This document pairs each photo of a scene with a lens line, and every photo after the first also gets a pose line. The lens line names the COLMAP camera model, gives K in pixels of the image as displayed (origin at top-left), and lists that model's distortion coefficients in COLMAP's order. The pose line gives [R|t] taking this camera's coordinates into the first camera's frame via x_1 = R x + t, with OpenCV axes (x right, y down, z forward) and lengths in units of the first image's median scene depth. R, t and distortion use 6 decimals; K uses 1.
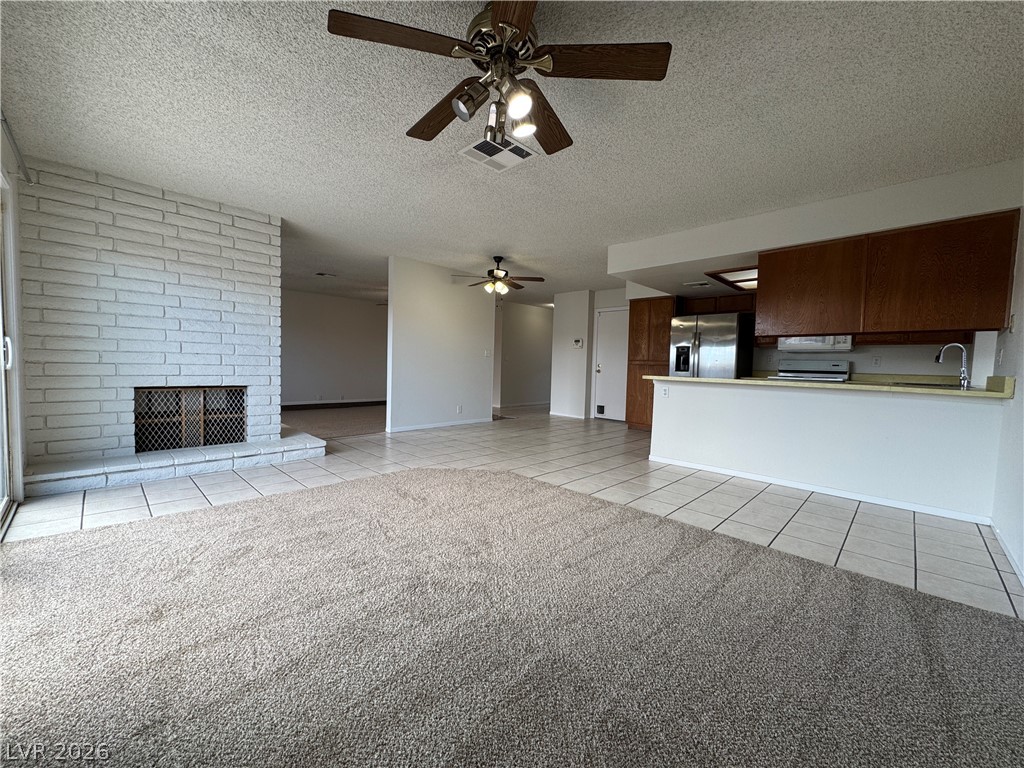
lens RADIAL K [[408.1, 0, 515.7], [0, 408.1, 381.7], [0, 0, 1]] dist [-0.004925, 0.000269]
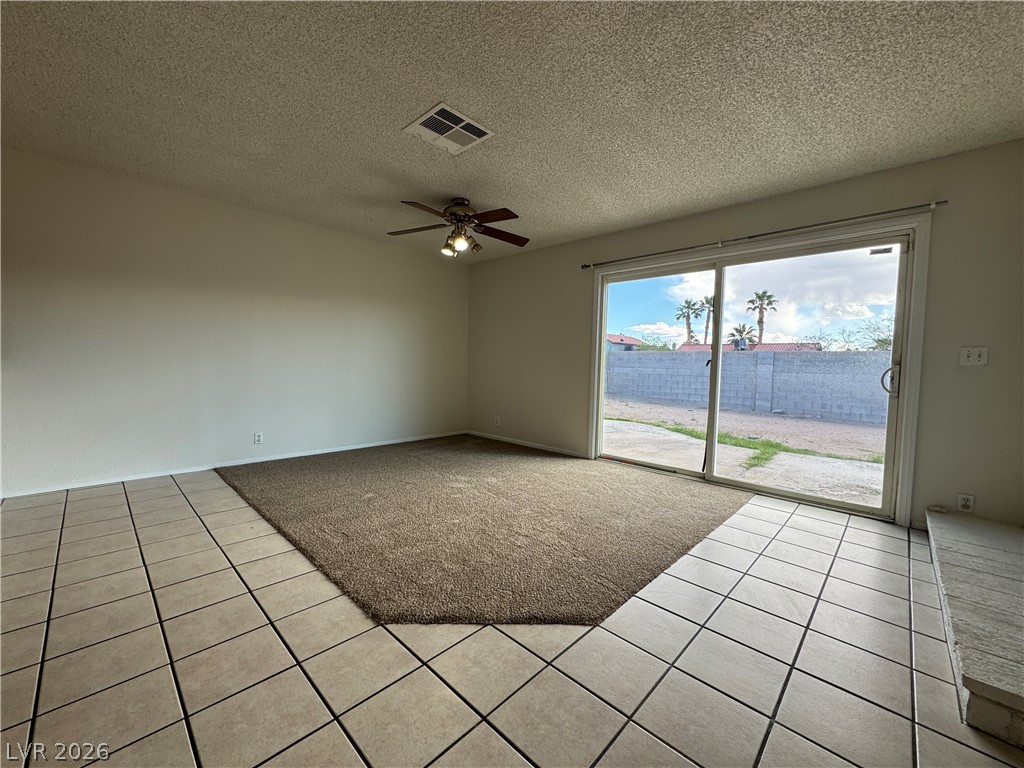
lens RADIAL K [[408.1, 0, 509.6], [0, 408.1, 380.3], [0, 0, 1]] dist [-0.004925, 0.000269]
pose [[-0.998681, -0.050907, -0.006695, -0.137369], [-0.051296, 0.994917, 0.086648, -0.073144], [0.002250, 0.086878, -0.996216, 1.368364]]
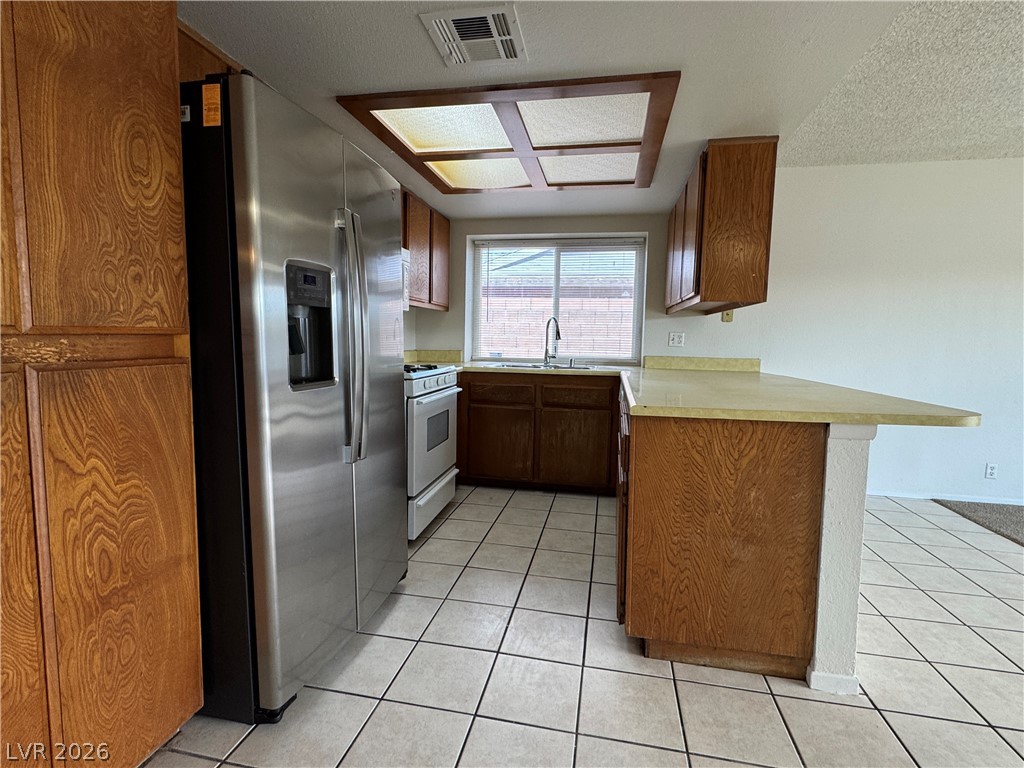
lens RADIAL K [[493.5, 0, 511.4], [0, 493.5, 385.0], [0, 0, 1]] dist [-0.003035, 0.000093]
pose [[-0.542029, -0.116376, 0.832263, 0.224221], [-0.000605, 0.990419, 0.138097, -0.091622], [-0.840359, 0.074349, -0.536906, 1.589956]]
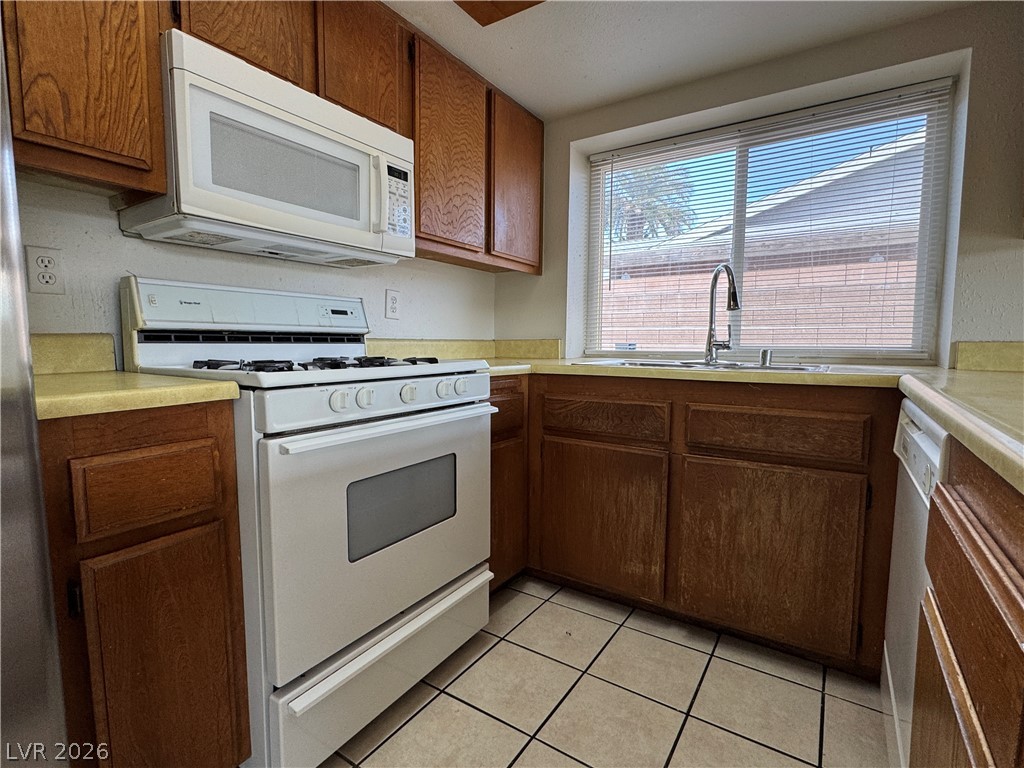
lens RADIAL K [[493.5, 0, 512.6], [0, 493.5, 385.1], [0, 0, 1]] dist [-0.003035, 0.000093]
pose [[-0.185426, -0.114597, 0.975953, 0.575945], [0.030107, 0.992048, 0.122207, -0.036939], [-0.982197, 0.052043, -0.180502, 1.270328]]
